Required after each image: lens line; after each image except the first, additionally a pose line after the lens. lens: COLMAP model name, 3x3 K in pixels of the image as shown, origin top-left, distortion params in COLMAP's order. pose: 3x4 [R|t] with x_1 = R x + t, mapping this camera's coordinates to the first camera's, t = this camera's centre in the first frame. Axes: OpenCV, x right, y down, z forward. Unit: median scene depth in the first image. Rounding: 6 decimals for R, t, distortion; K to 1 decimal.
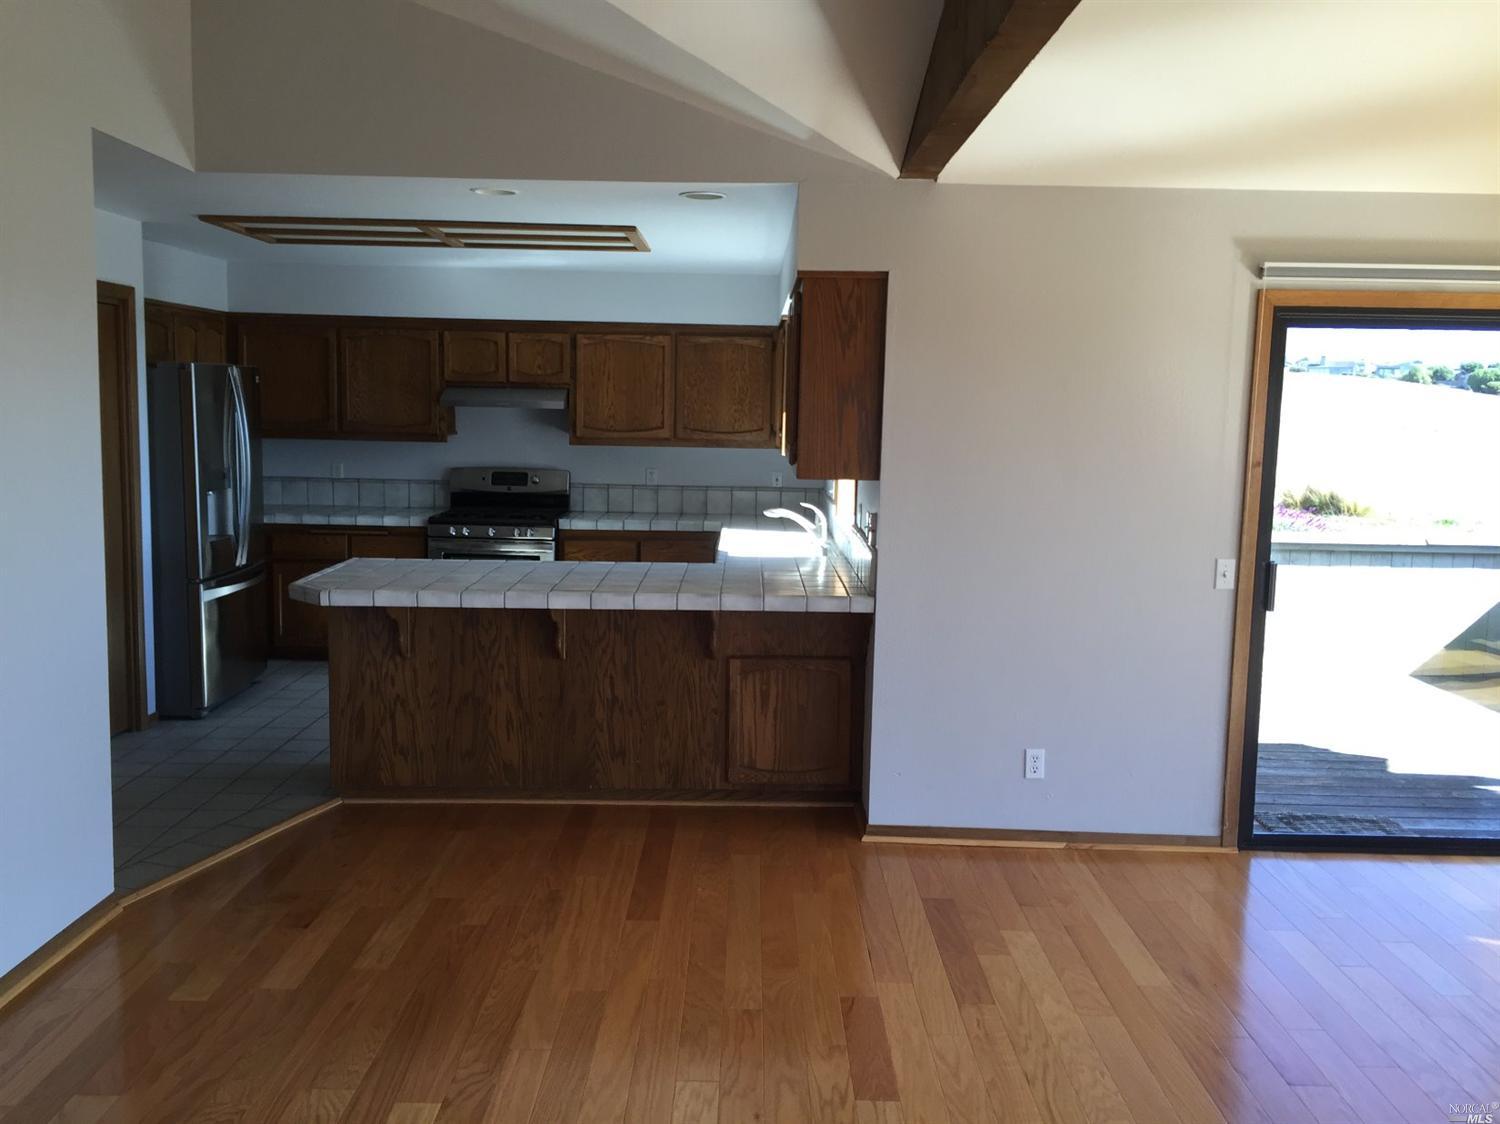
lens RADIAL K [[1284.5, 0, 746.5], [0, 1284.5, 552.9], [0, 0, 1]] dist [0.104626, -0.143341]
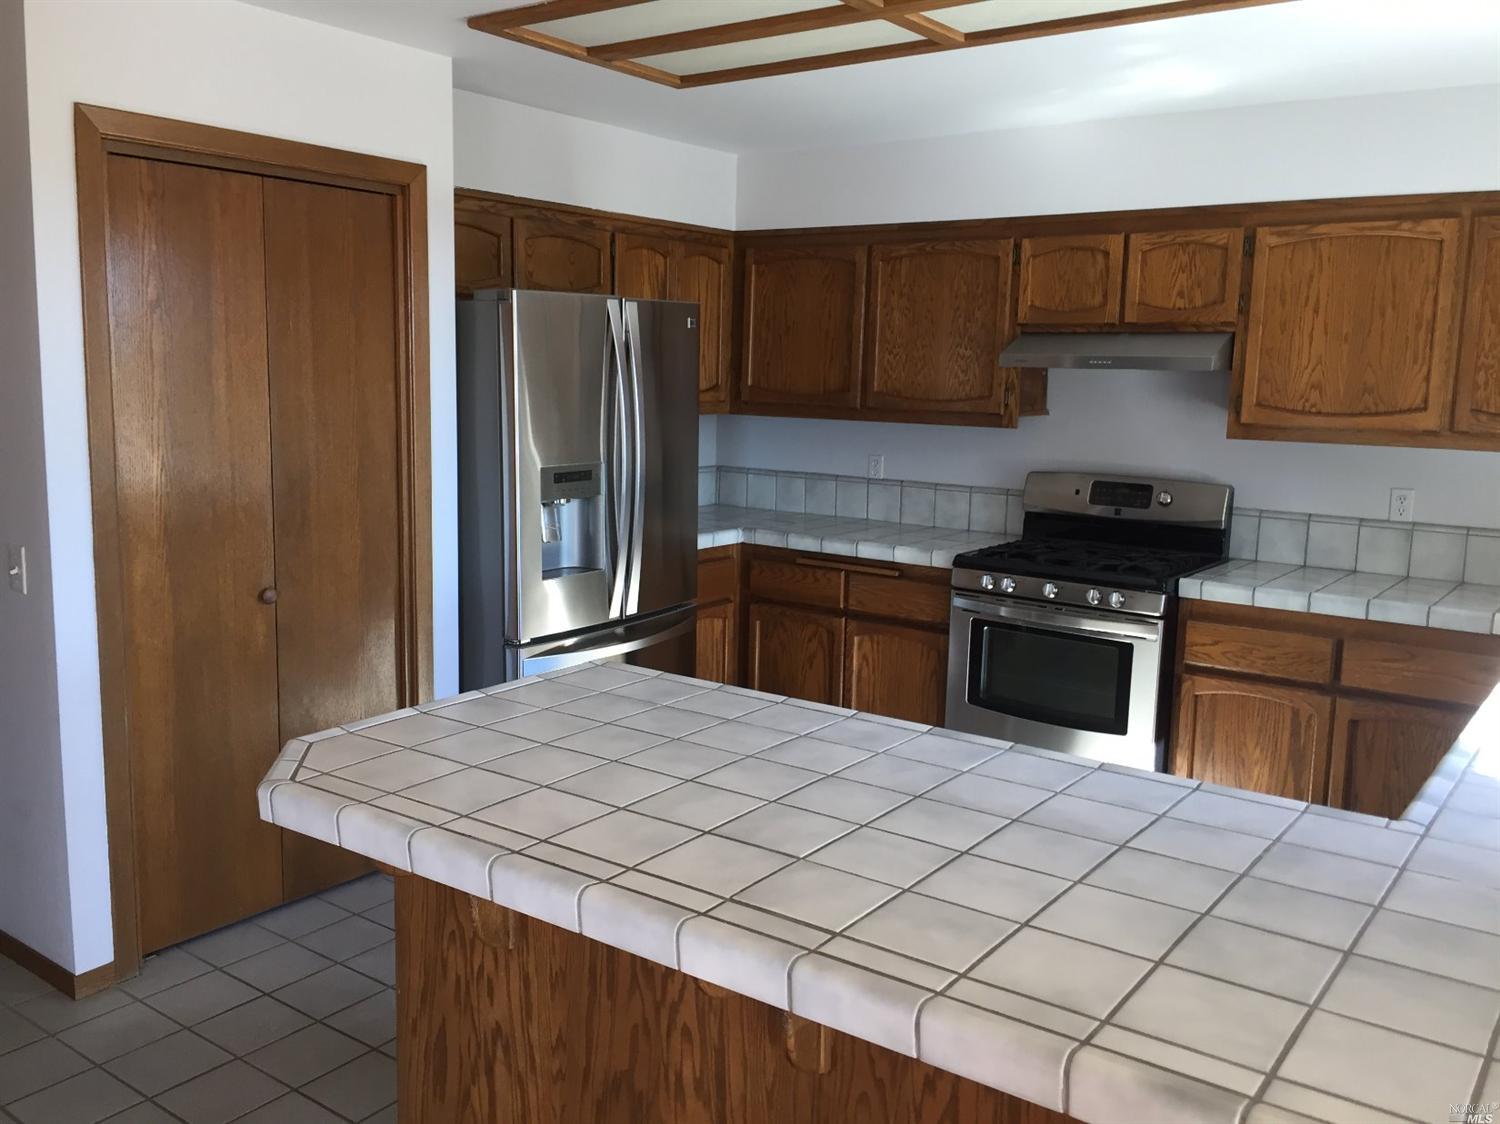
lens RADIAL K [[1292.6, 0, 754.4], [0, 1292.6, 560.3], [0, 0, 1]] dist [0.094636, -0.148762]
pose [[0.810455, 0.088375, -0.579097, 0.022437], [-0.075268, 0.996071, 0.046670, -0.044618], [0.580946, 0.005764, 0.813922, 0.449772]]
